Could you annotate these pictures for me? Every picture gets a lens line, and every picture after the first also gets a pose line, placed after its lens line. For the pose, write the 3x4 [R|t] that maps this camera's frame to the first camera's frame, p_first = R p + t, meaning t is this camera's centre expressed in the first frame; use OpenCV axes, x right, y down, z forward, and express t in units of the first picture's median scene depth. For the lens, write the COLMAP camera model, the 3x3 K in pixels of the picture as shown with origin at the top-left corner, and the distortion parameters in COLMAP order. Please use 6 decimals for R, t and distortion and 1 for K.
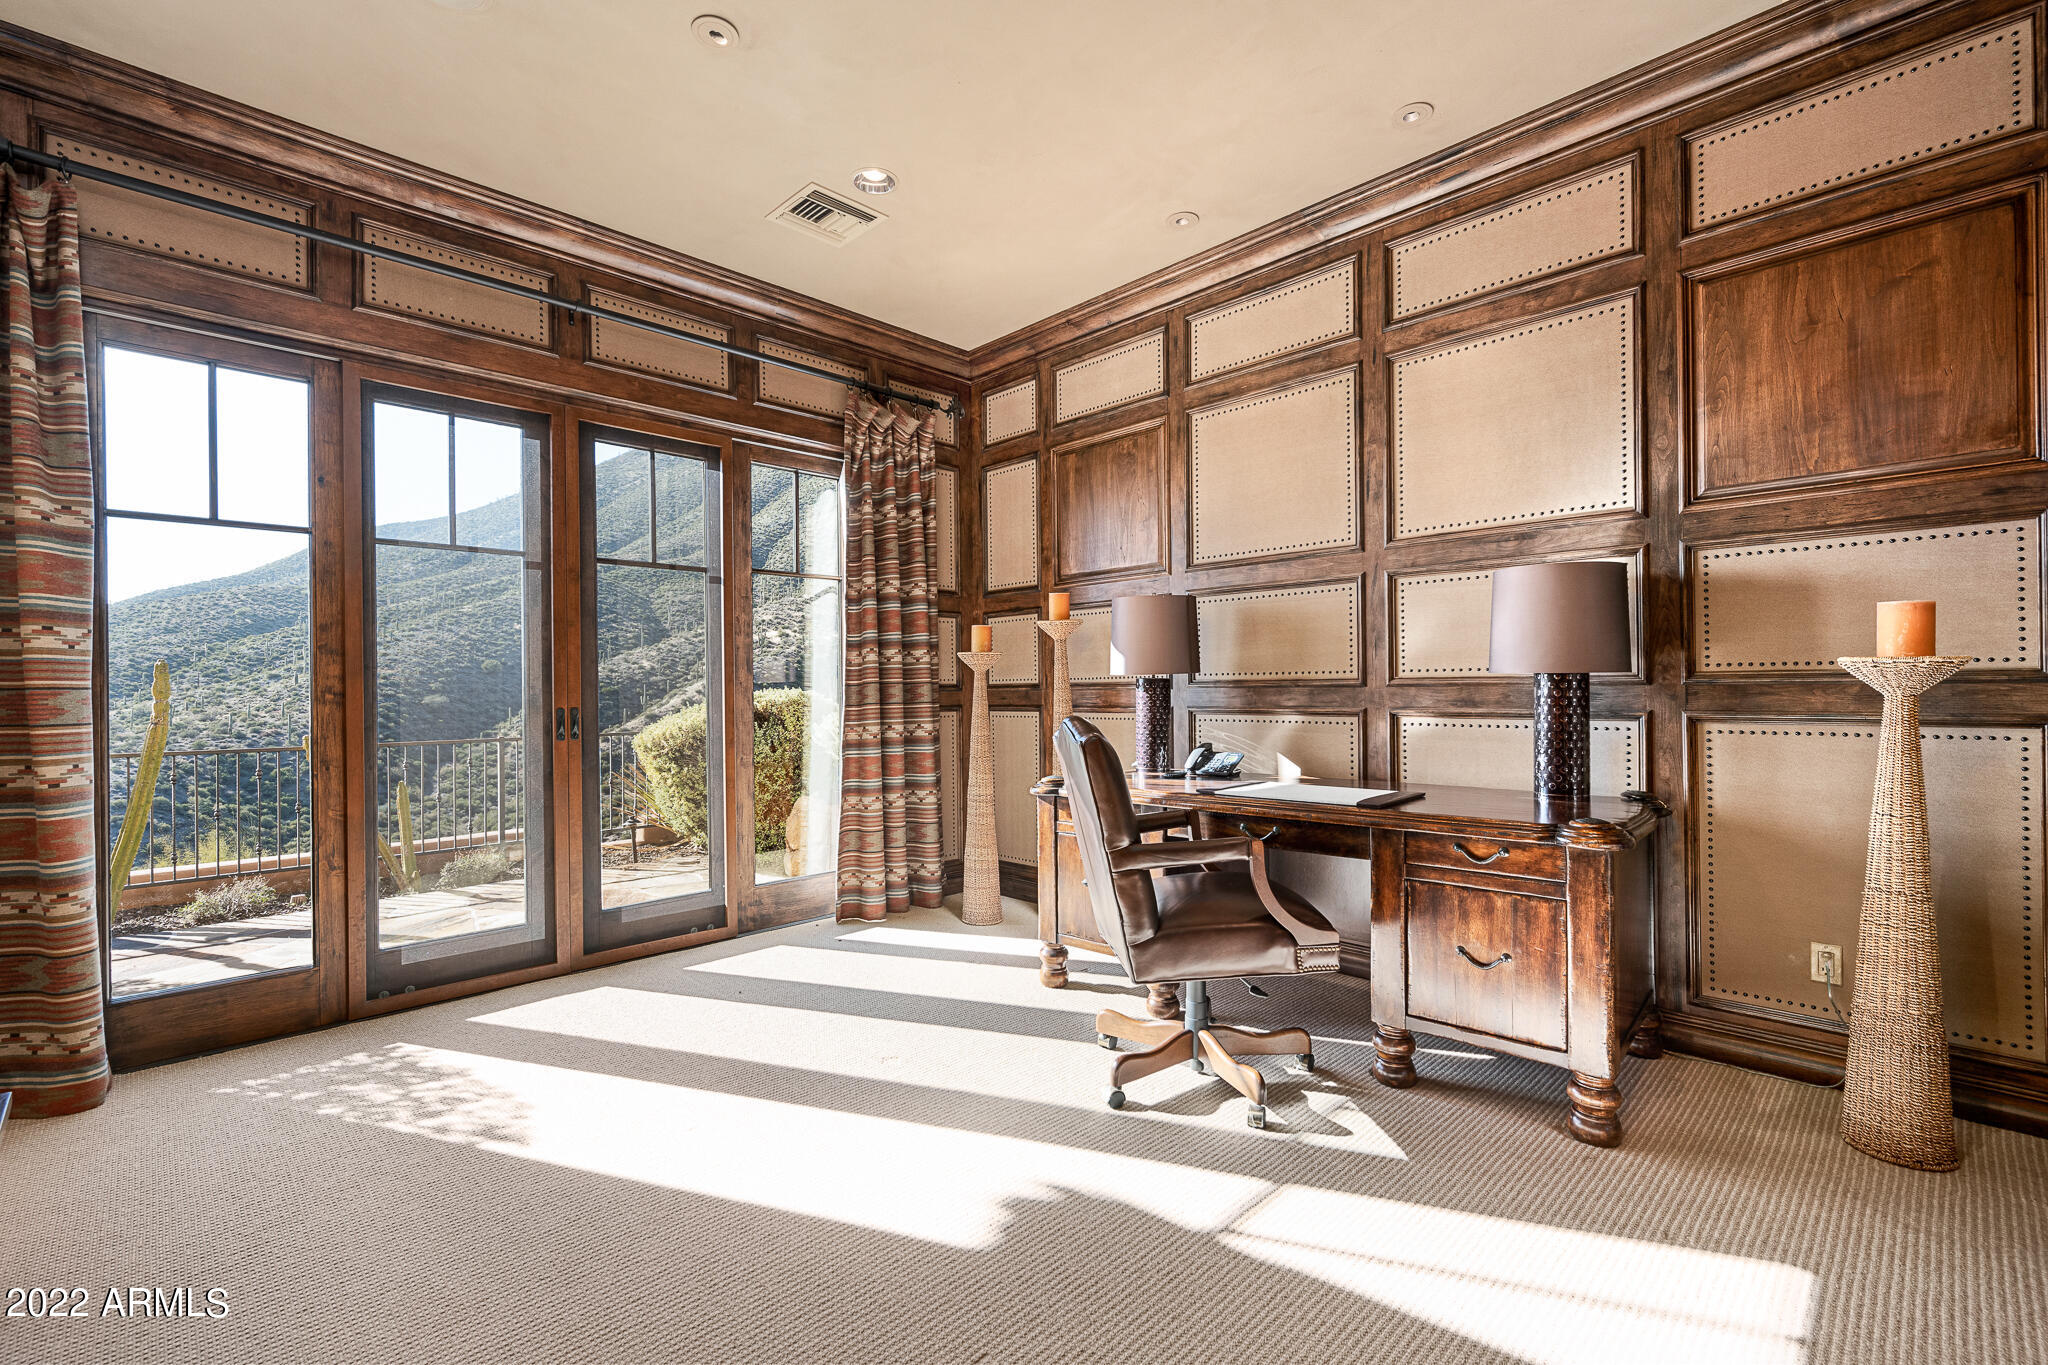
lens RADIAL K [[913.1, 0, 1023.6], [0, 913.1, 703.8], [0, 0, 1]] dist [-0.000815, -0.000009]
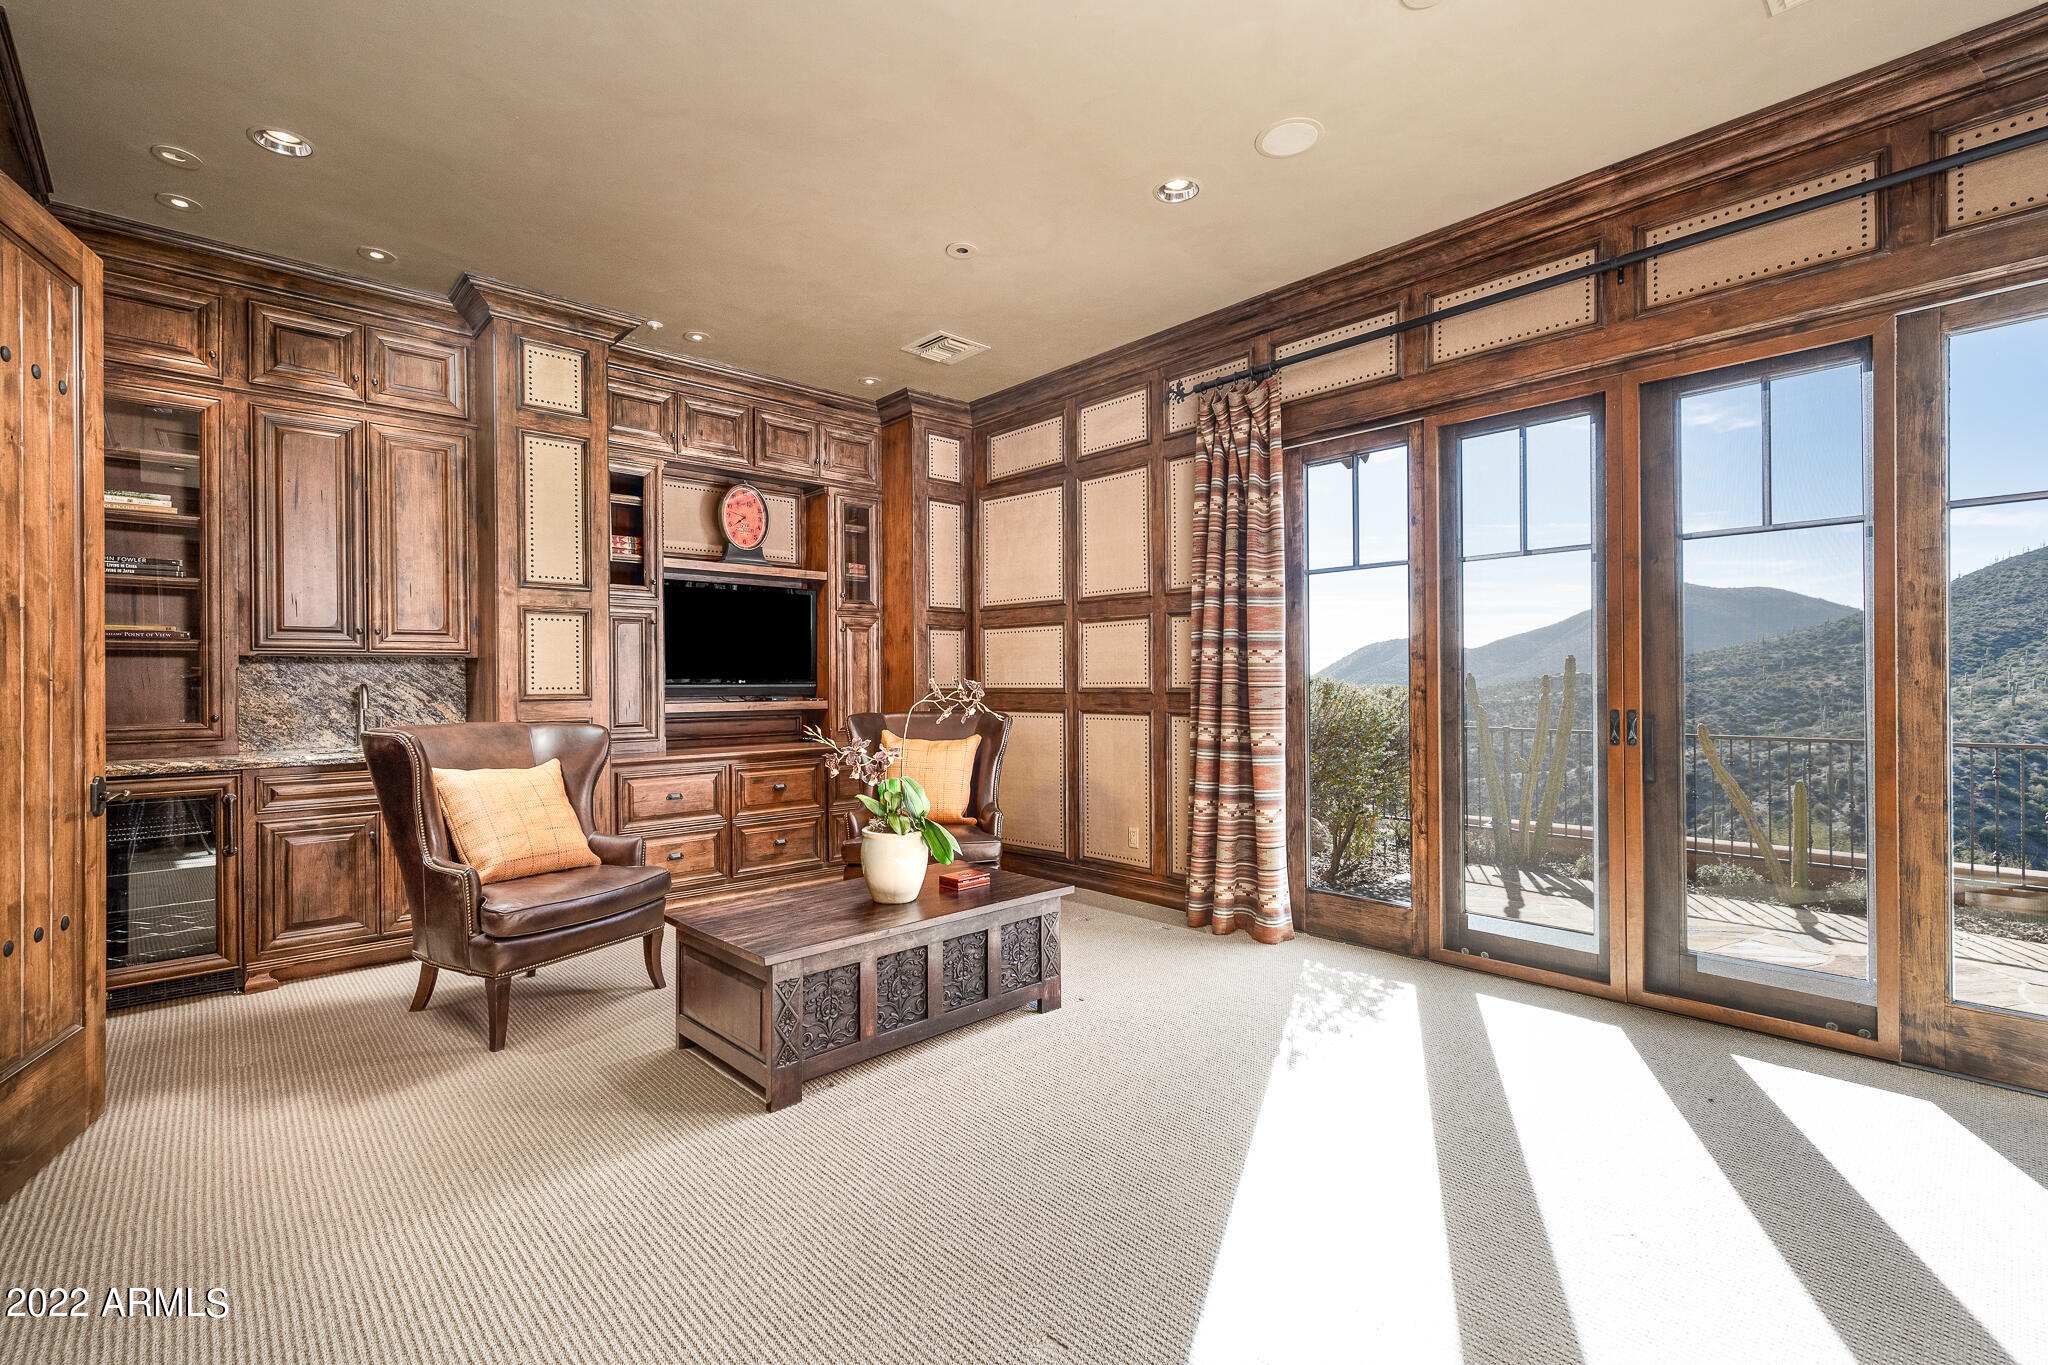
lens RADIAL K [[920.0, 0, 1024.0], [0, 920.0, 682.5], [0, 0, 1]] dist [0.020003, 0.000064]
pose [[-0.041499, 0.010958, -0.999078, 0.511721], [-0.006130, 0.999918, 0.011222, -0.033092], [0.999120, 0.006590, -0.041428, 0.516313]]
